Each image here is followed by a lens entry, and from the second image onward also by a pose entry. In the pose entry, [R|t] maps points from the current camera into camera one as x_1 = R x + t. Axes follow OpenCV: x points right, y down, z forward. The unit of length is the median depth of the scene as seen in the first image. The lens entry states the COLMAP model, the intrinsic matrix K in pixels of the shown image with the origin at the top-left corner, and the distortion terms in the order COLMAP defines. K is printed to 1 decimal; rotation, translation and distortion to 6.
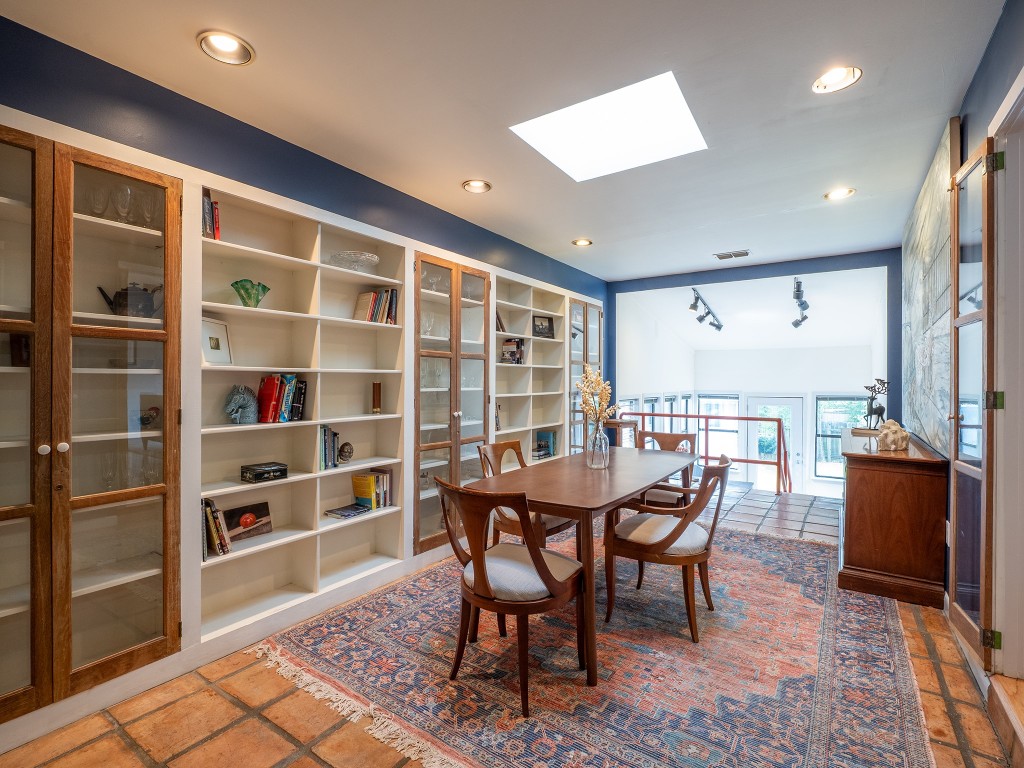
lens RADIAL K [[490.2, 0, 508.8], [0, 490.2, 381.0], [0, 0, 1]] dist [-0.004012, -0.001966]
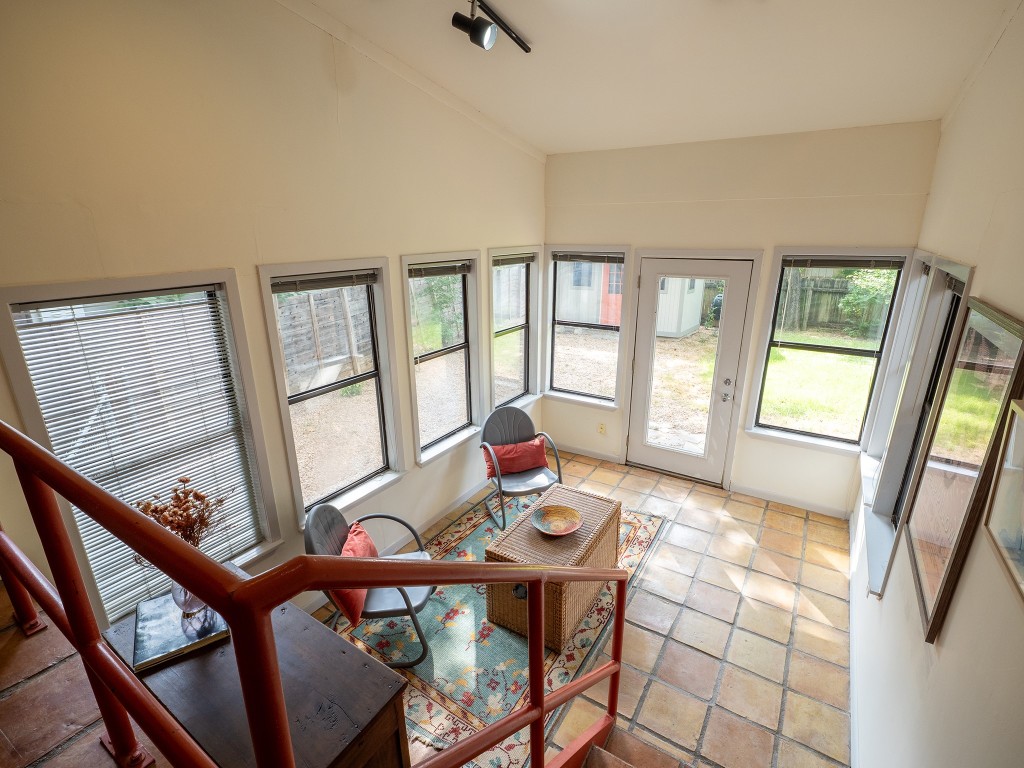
lens RADIAL K [[490.2, 0, 500.8], [0, 490.2, 383.8], [0, 0, 1]] dist [-0.004012, -0.001966]
pose [[0.999660, -0.021778, 0.014372, 1.411392], [0.016405, 0.952903, 0.302830, 0.014042], [-0.020290, -0.302491, 0.952936, 2.129924]]
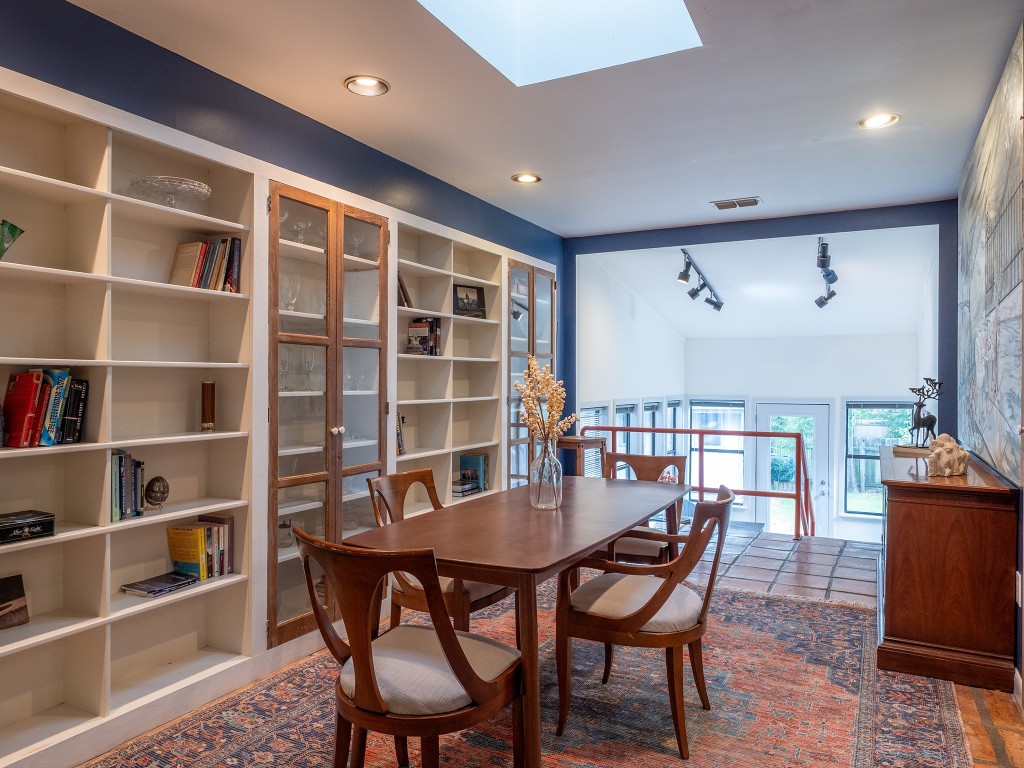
lens RADIAL K [[712.8, 0, 510.4], [0, 712.8, 383.3], [0, 0, 1]] dist [0.002330, 0.006547]
pose [[0.992637, 0.000170, 0.121130, 0.012764], [-0.000478, 0.999997, 0.002512, 0.001677], [-0.121129, -0.002551, 0.992634, 0.026013]]
